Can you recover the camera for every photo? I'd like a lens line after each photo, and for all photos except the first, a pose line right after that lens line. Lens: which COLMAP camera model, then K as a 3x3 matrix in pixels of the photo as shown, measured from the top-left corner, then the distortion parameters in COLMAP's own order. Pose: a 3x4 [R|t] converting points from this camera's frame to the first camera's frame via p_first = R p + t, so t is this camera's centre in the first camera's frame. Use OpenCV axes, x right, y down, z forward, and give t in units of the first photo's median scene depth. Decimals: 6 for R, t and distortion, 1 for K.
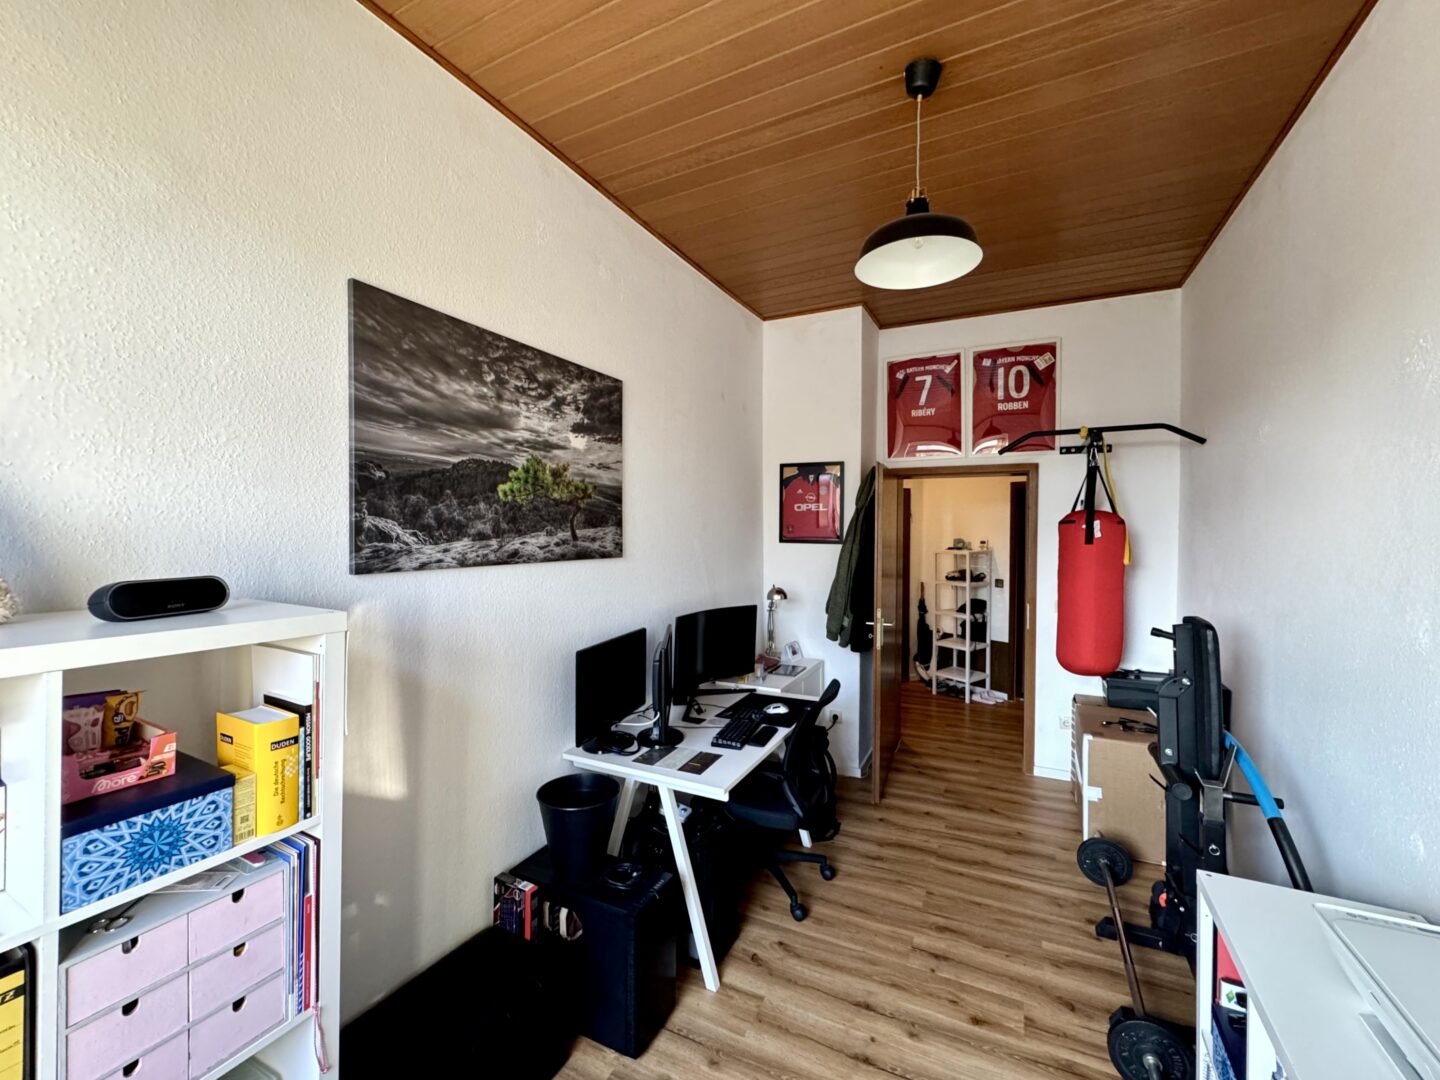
lens RADIAL K [[583.9, 0, 729.3], [0, 583.9, 537.4], [0, 0, 1]] dist [-0.000895, -0.000043]
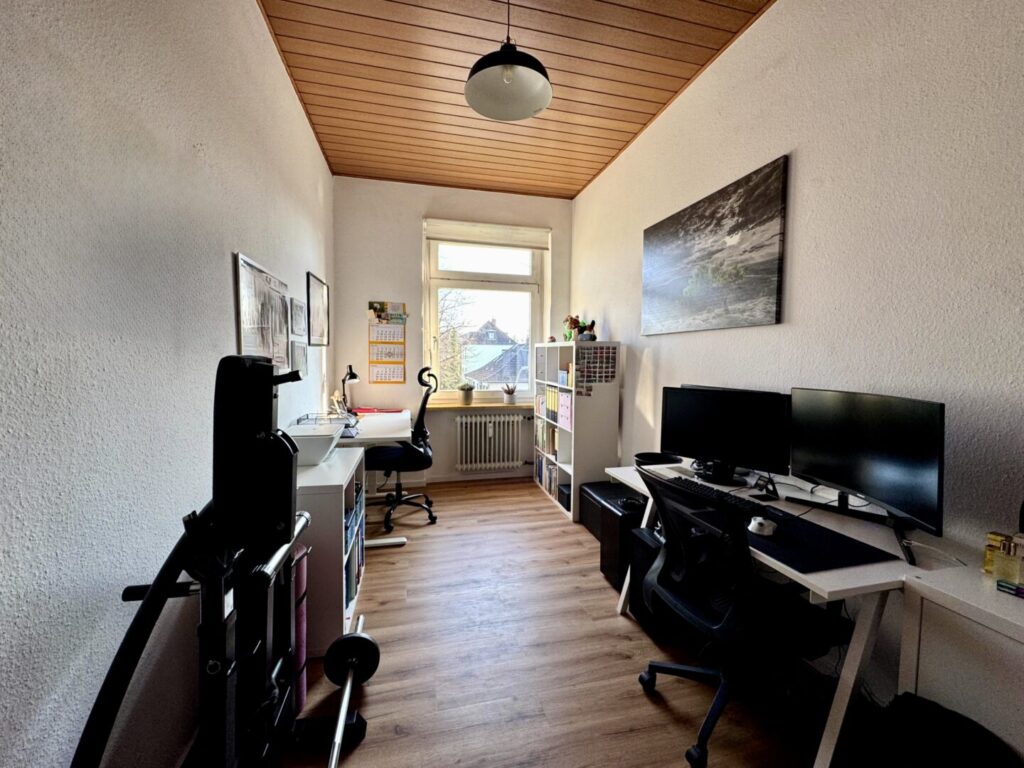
lens RADIAL K [[415.2, 0, 516.7], [0, 415.2, 381.4], [0, 0, 1]] dist [-0.000895, -0.000043]
pose [[-0.757924, 0.029106, -0.651694, 0.776263], [-0.018584, 0.997635, 0.066170, 0.112094], [0.652078, 0.062263, -0.755591, 1.454878]]
